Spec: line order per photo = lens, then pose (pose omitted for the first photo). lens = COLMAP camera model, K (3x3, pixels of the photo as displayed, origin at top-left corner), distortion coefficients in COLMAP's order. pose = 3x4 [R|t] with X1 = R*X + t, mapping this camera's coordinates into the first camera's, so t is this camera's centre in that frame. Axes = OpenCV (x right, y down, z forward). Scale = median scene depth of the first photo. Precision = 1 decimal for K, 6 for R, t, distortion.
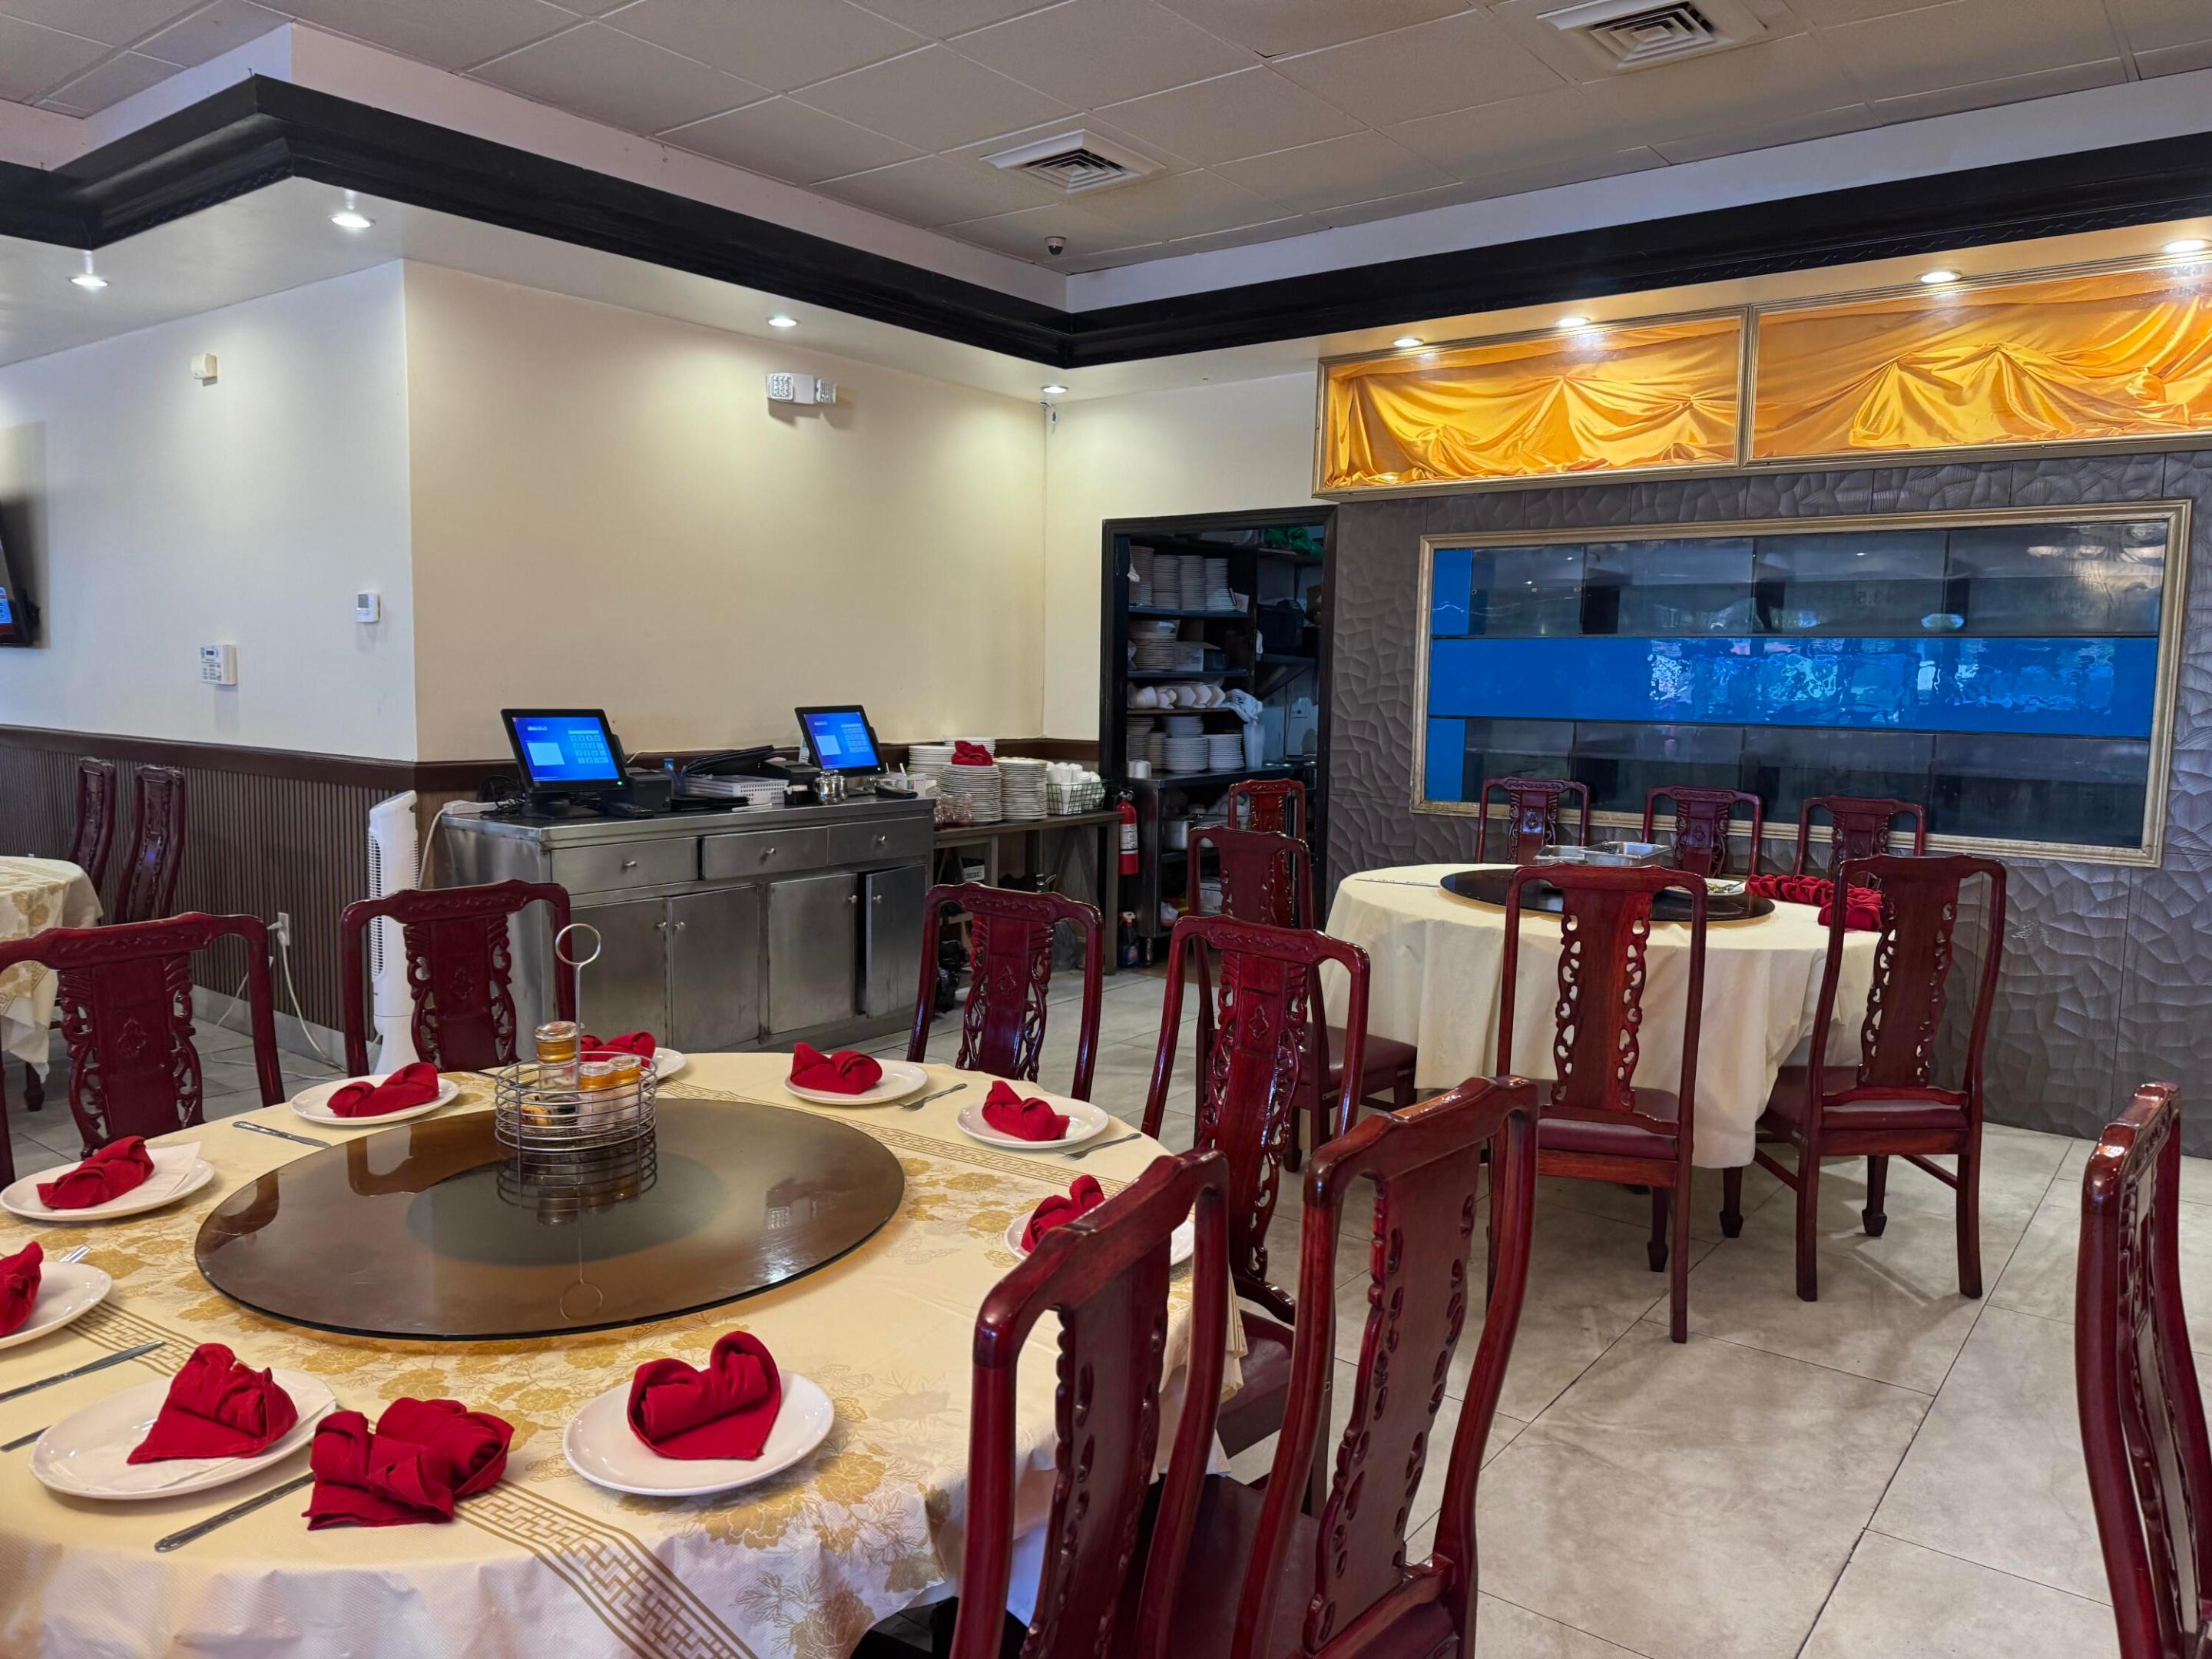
lens RADIAL K [[1544.4, 0, 1097.6], [0, 1544.4, 827.2], [0, 0, 1]] dist [0.109781, -0.156566]
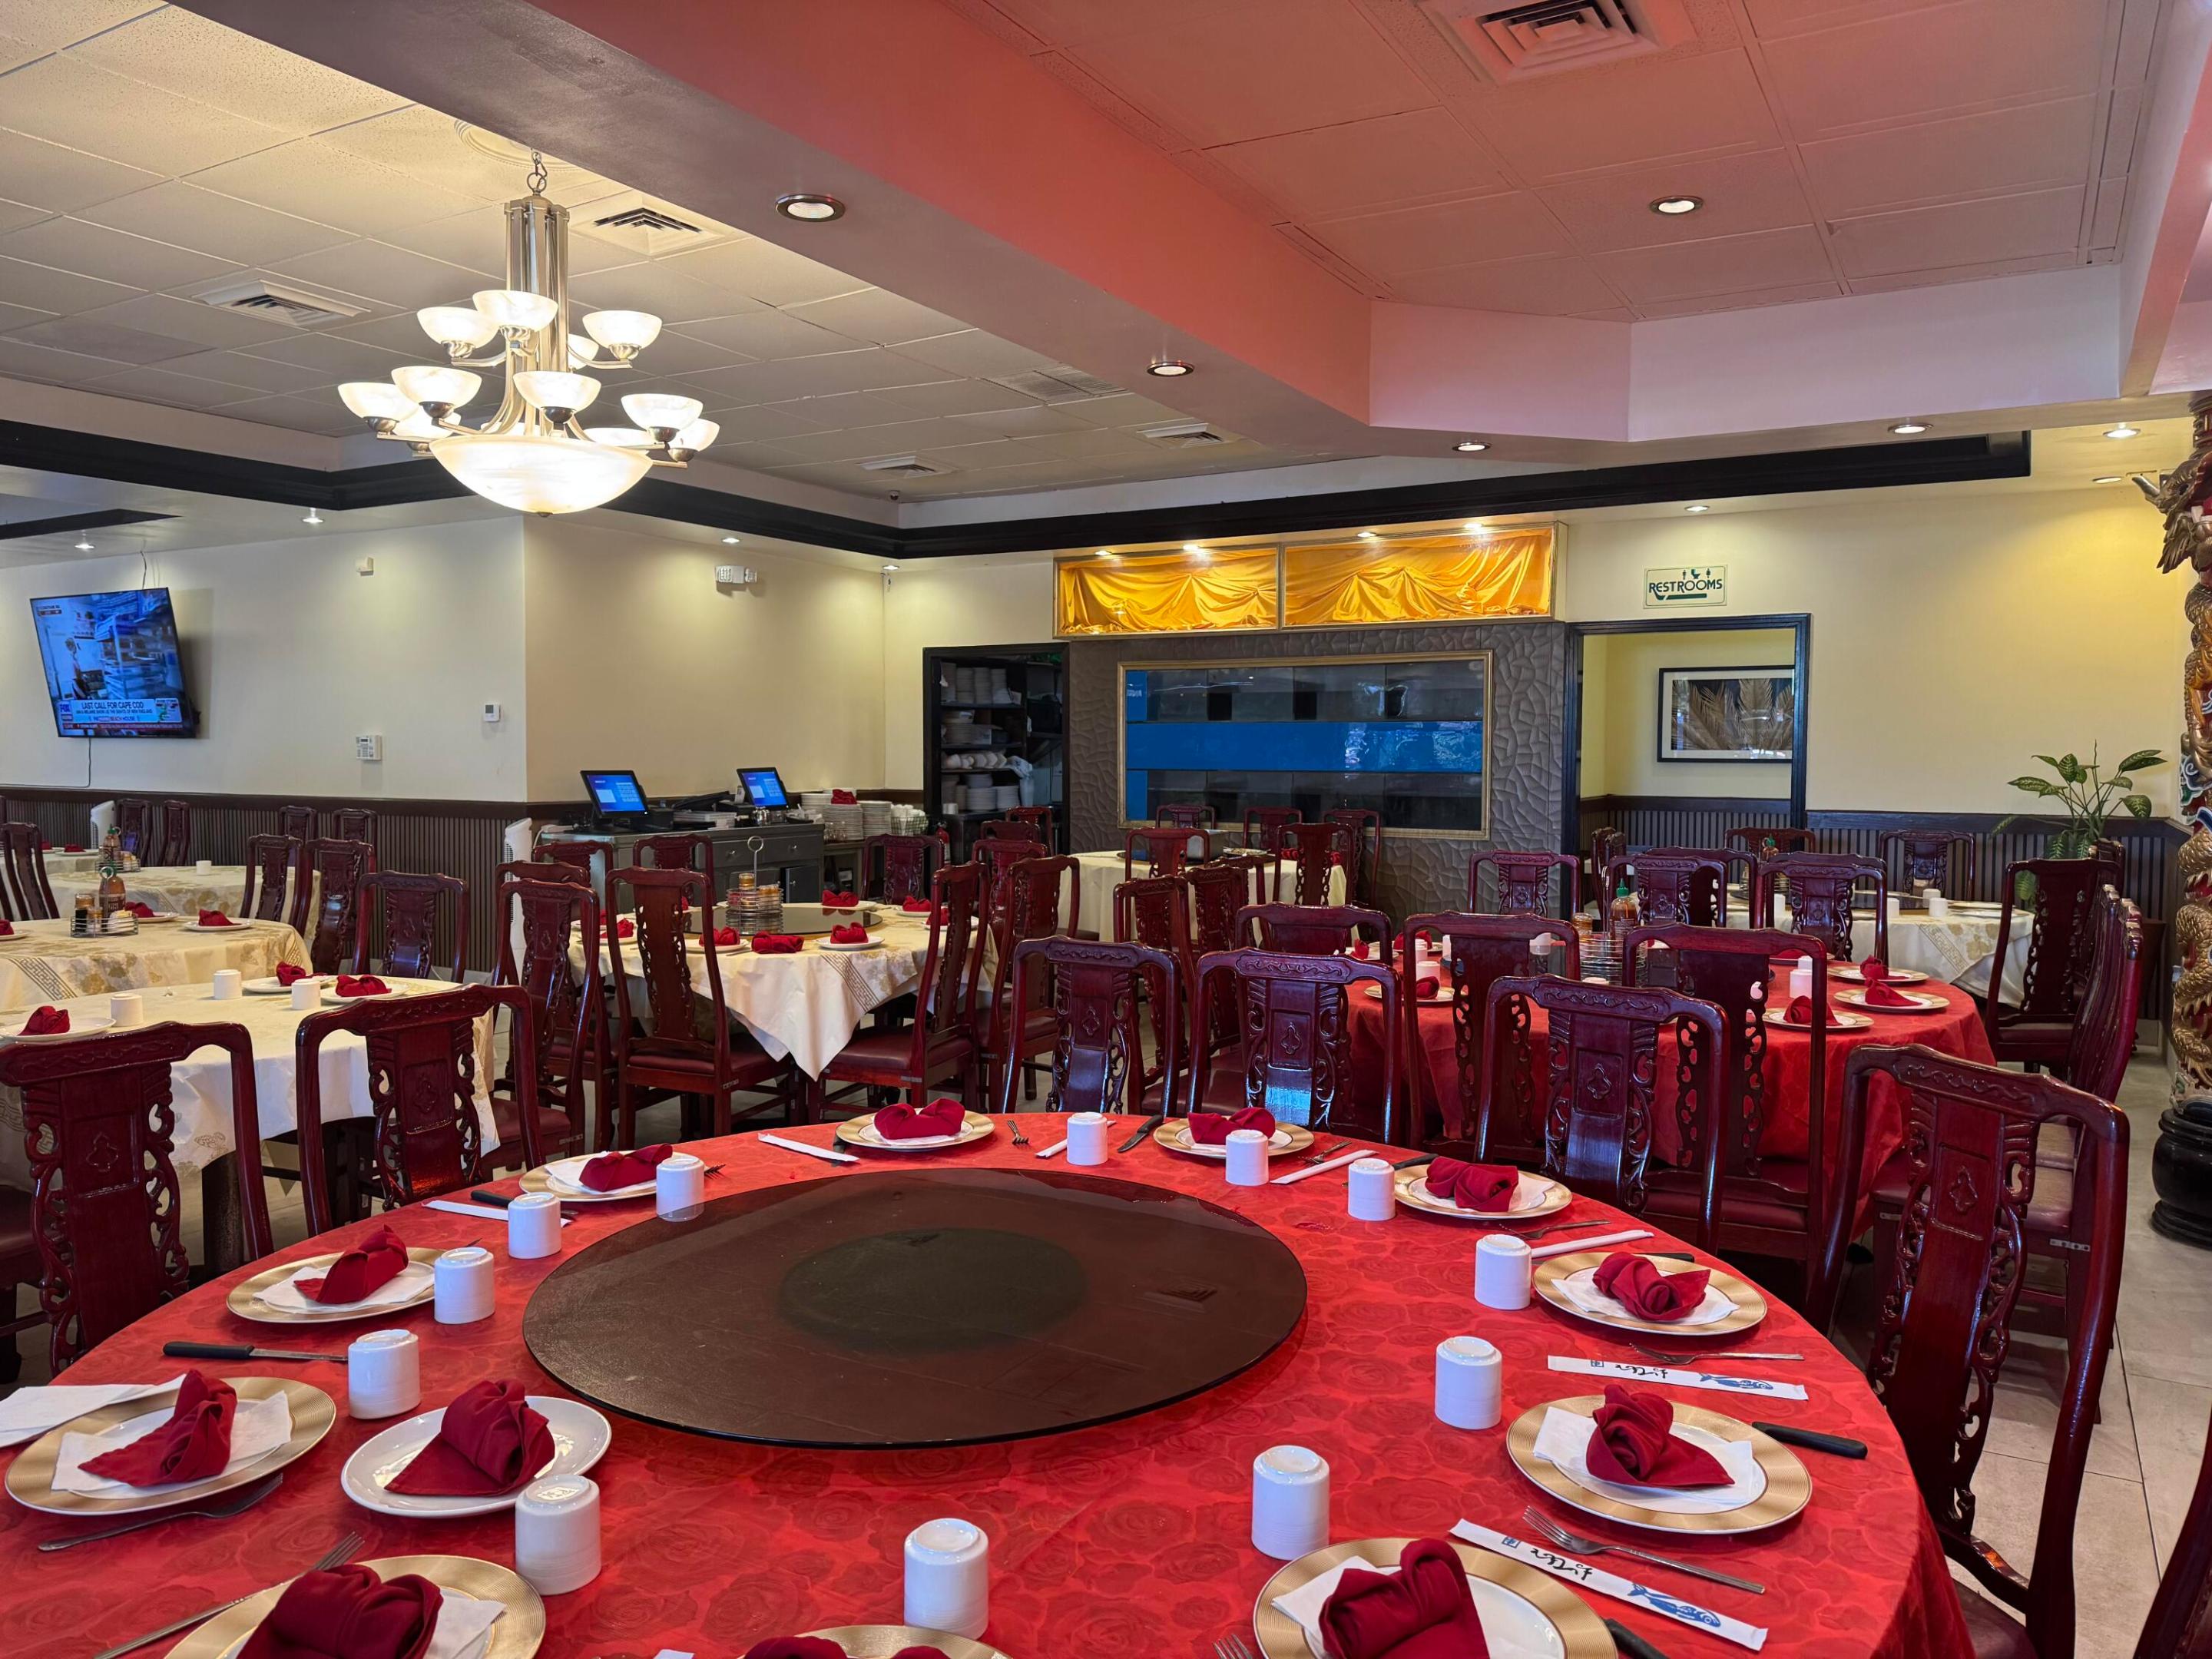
lens RADIAL K [[1524.7, 0, 1127.8], [0, 1524.7, 803.4], [0, 0, 1]] dist [0.141097, -0.220271]
pose [[0.988613, -0.018317, 0.149360, -0.030186], [0.027610, 0.997793, -0.060382, 0.064845], [-0.147925, 0.063819, 0.986937, -0.622247]]
